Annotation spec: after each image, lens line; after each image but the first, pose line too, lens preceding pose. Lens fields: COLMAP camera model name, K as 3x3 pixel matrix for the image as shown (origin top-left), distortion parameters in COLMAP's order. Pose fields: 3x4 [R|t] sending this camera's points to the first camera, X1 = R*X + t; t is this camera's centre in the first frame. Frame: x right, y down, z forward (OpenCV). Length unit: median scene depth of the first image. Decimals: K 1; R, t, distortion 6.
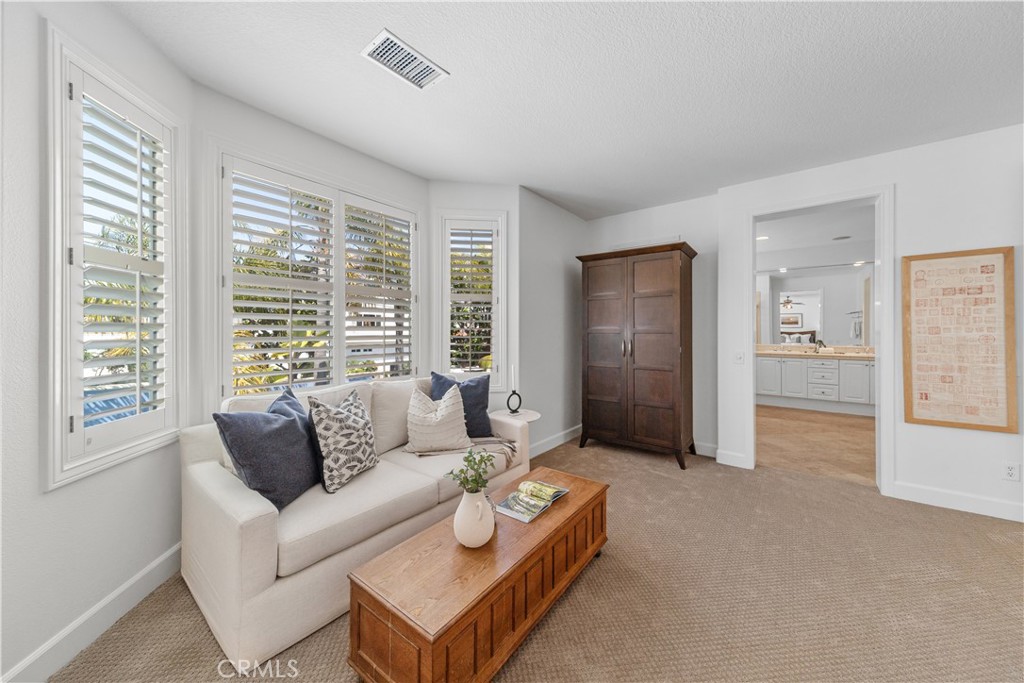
lens RADIAL K [[359.0, 0, 508.6], [0, 359.0, 335.9], [0, 0, 1]] dist [-0.000039, -0.000023]
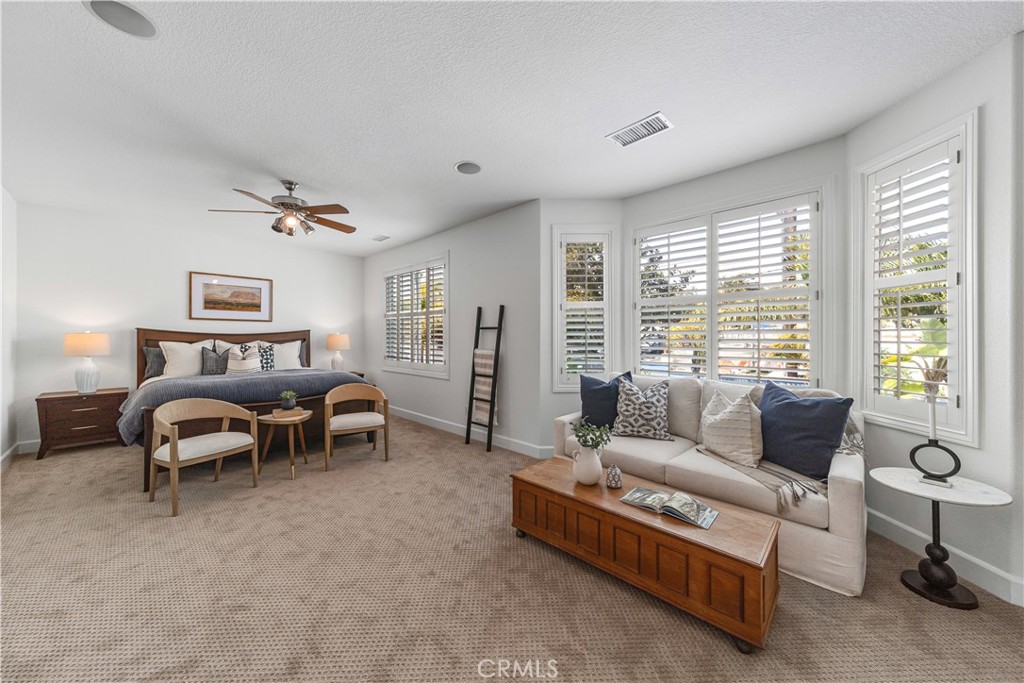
lens RADIAL K [[359.0, 0, 508.6], [0, 359.0, 335.9], [0, 0, 1]] dist [-0.000039, -0.000023]
pose [[-0.103365, 0.000385, -0.994643, 1.056228], [-0.009992, 0.999949, 0.001425, -0.005266], [0.994593, 0.010085, -0.103355, 0.648643]]
